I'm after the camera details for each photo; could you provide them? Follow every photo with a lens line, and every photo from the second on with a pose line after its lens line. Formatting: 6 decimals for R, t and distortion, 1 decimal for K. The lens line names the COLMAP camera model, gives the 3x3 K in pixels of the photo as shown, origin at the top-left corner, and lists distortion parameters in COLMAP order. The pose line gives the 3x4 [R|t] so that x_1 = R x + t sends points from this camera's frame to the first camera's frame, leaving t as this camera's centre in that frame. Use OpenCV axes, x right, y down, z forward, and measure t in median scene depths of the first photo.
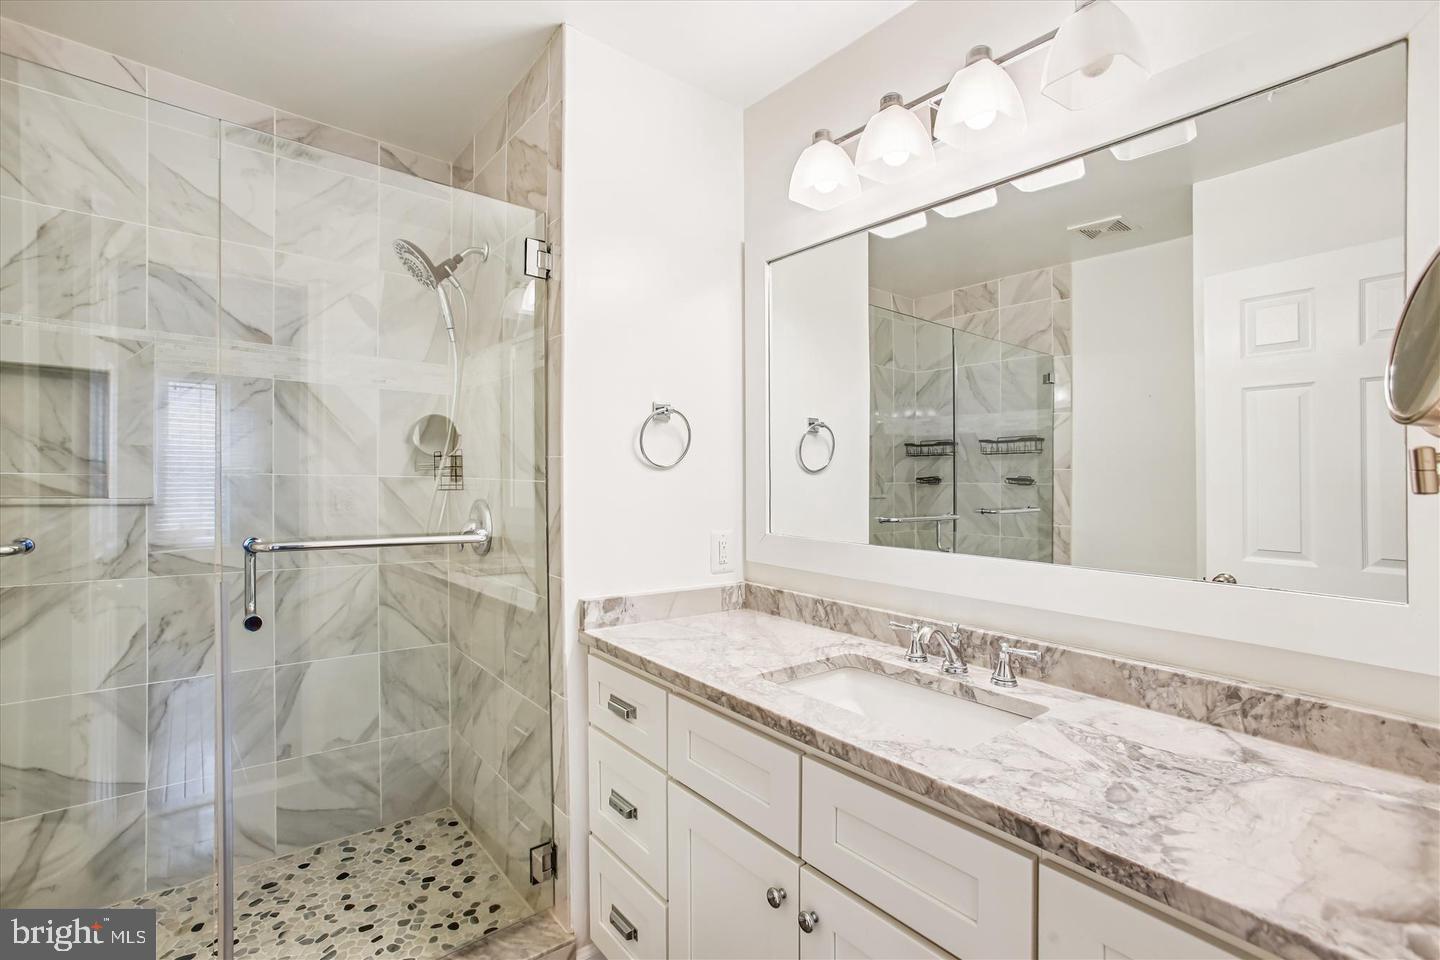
lens RADIAL K [[655.8, 0, 720.9], [0, 655.8, 476.9], [0, 0, 1]] dist [0.010293, 0.000104]
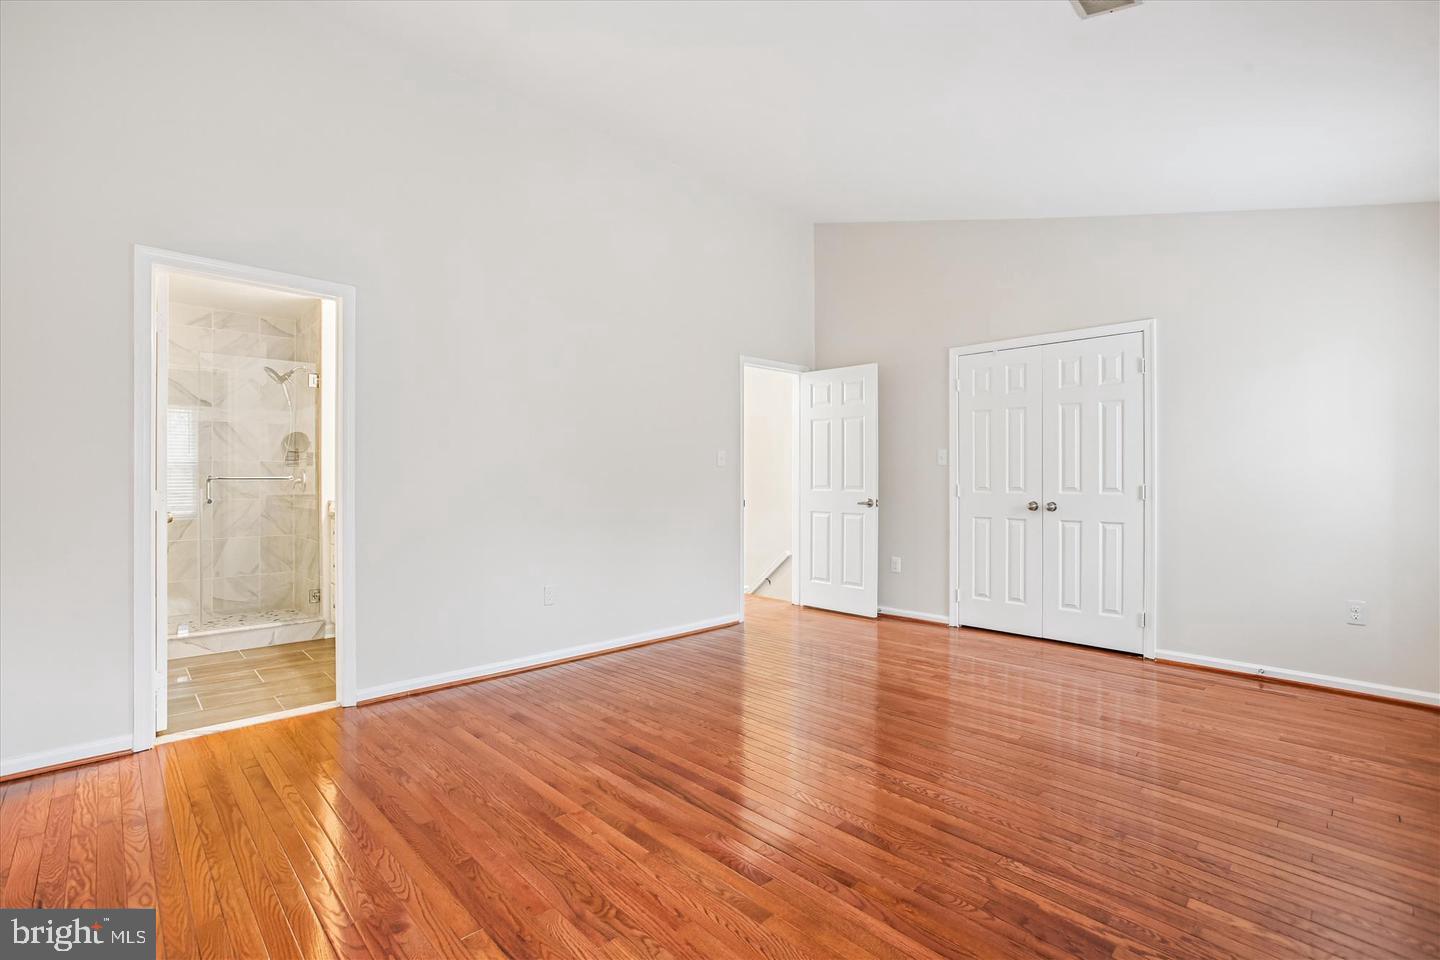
lens RADIAL K [[655.8, 0, 720.1], [0, 655.8, 480.1], [0, 0, 1]] dist [0.010293, 0.000104]
pose [[0.996284, -0.006810, 0.085859, 0.966094], [0.007489, 0.999943, -0.007585, 0.102778], [-0.085803, 0.008199, 0.996278, -1.565456]]
